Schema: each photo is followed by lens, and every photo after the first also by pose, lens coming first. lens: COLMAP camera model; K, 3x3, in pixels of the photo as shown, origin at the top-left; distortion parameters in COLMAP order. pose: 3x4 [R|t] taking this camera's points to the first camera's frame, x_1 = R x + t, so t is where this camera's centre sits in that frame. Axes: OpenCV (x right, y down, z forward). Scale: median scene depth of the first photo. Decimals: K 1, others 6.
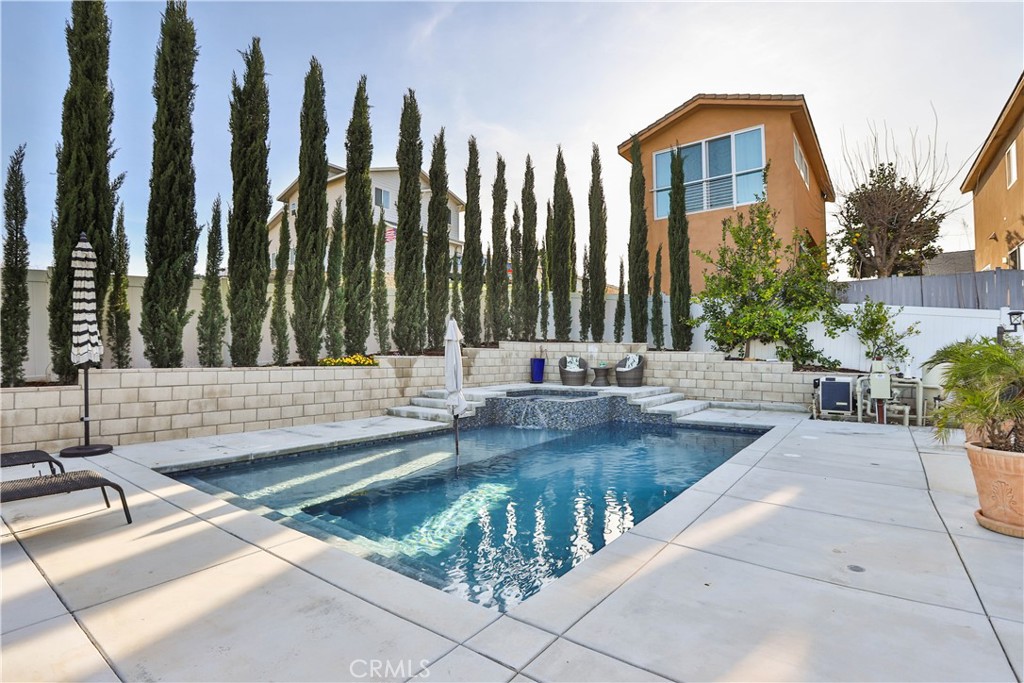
lens RADIAL K [[483.7, 0, 516.1], [0, 483.7, 348.0], [0, 0, 1]] dist [-0.006300, 0.000100]
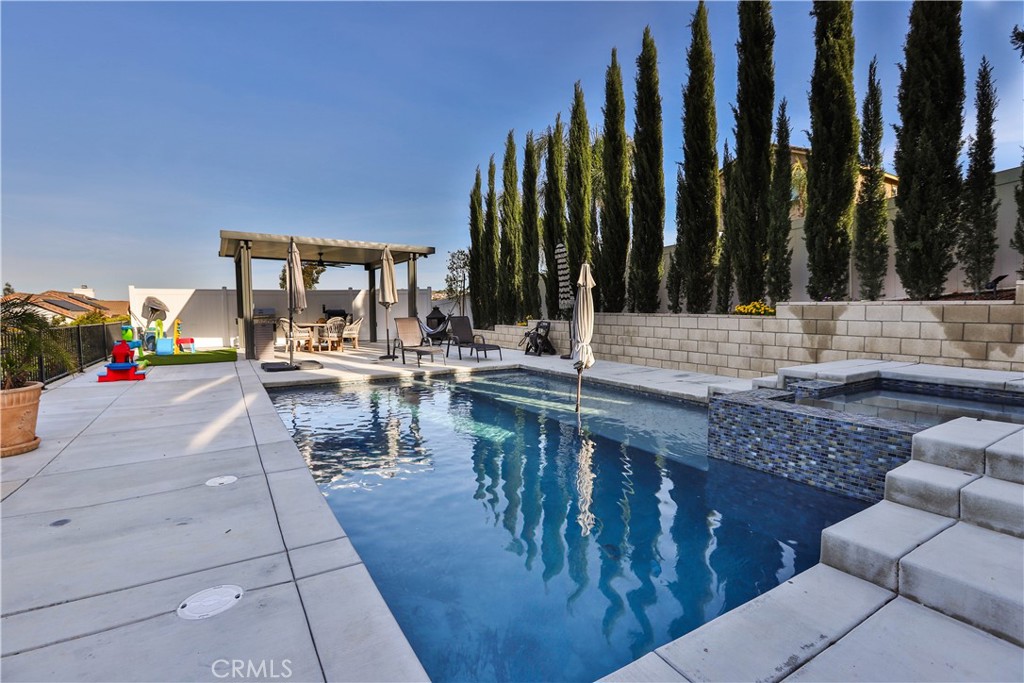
lens RADIAL K [[483.7, 0, 512.9], [0, 483.7, 338.6], [0, 0, 1]] dist [-0.006300, 0.000100]
pose [[-0.340945, 0.063109, -0.937963, 0.655755], [0.023787, 0.998004, 0.058502, 0.022351], [0.939782, -0.002366, -0.341765, 1.022936]]
